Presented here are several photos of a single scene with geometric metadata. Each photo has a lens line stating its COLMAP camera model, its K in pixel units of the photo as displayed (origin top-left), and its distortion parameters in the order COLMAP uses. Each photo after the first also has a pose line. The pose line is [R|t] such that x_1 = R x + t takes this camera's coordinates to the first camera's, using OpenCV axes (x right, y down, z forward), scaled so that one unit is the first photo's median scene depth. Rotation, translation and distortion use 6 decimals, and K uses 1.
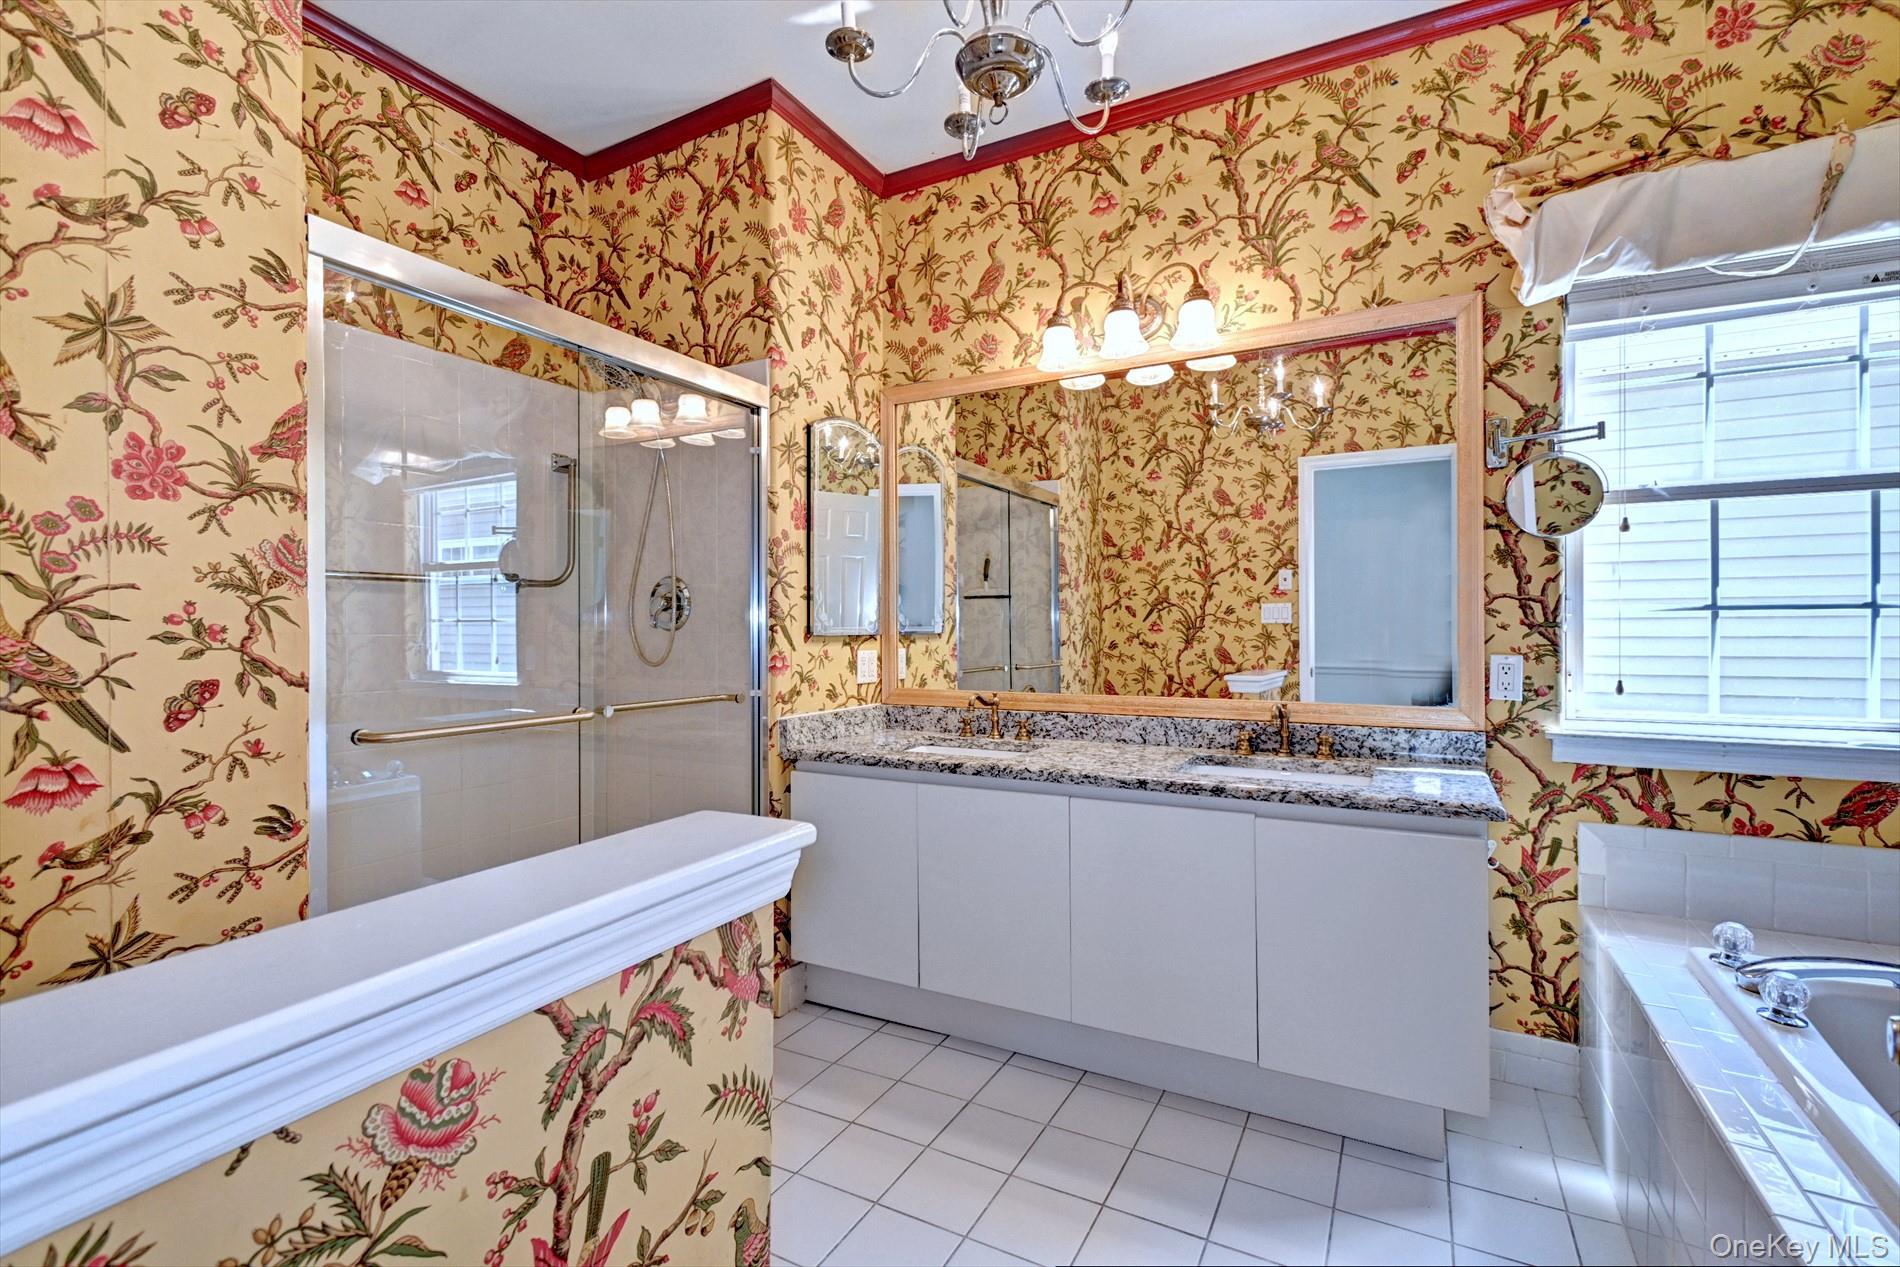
lens RADIAL K [[844.8, 0, 951.5], [0, 844.8, 635.1], [0, 0, 1]] dist [0.010955, -0.005022]
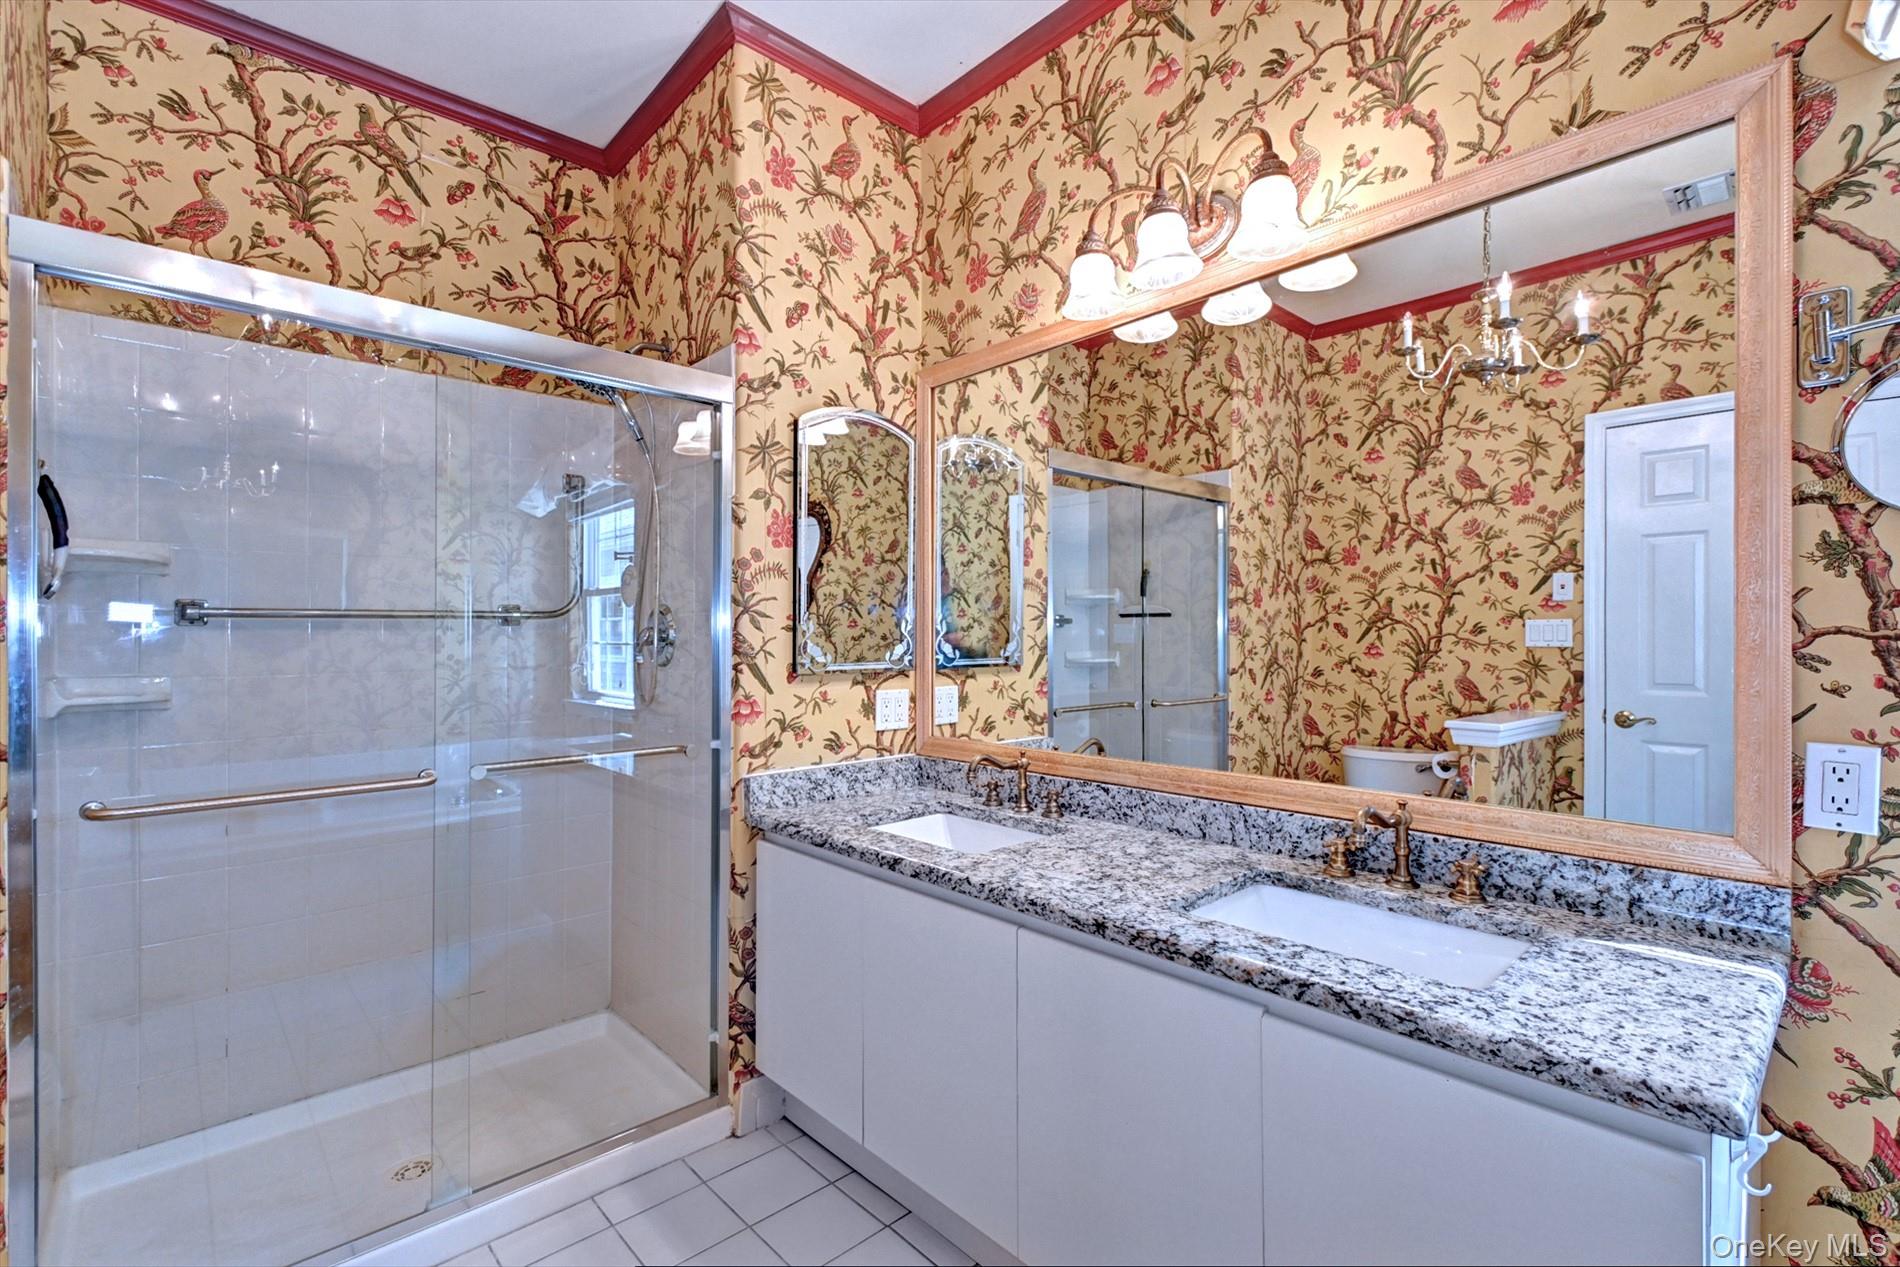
lens RADIAL K [[844.8, 0, 953.6], [0, 844.8, 648.0], [0, 0, 1]] dist [0.010955, -0.005022]
pose [[0.946816, 0.002987, -0.321763, 0.250695], [-0.001126, 0.999982, 0.005968, -0.031387], [0.321774, -0.005288, 0.946802, 0.272063]]
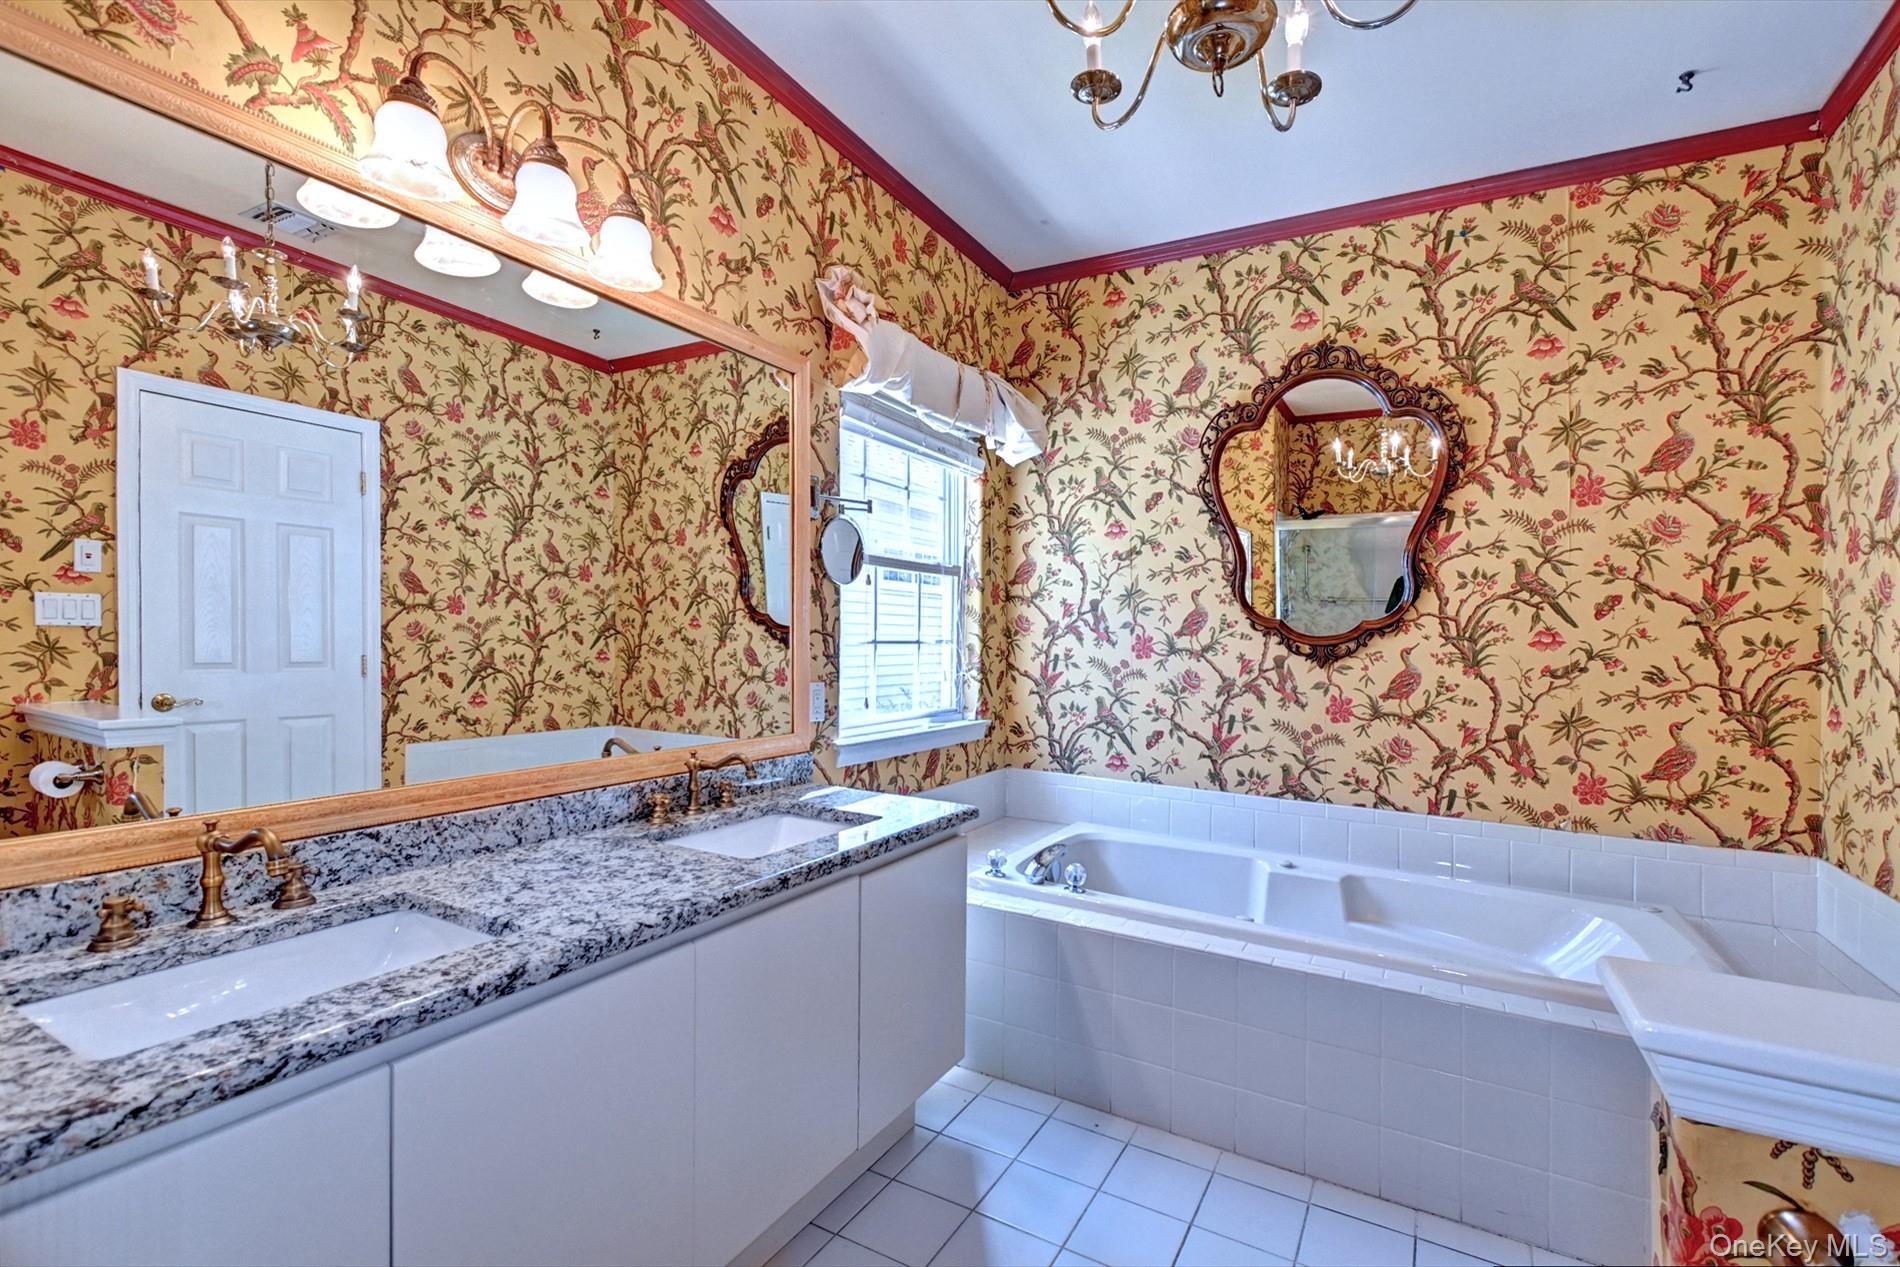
lens RADIAL K [[844.8, 0, 967.7], [0, 844.8, 625.9], [0, 0, 1]] dist [0.010955, -0.005022]
pose [[0.016401, 0.009499, 0.999820, -0.406951], [-0.018997, 0.999777, -0.009187, -0.038372], [-0.999685, -0.018843, 0.016578, 0.635333]]
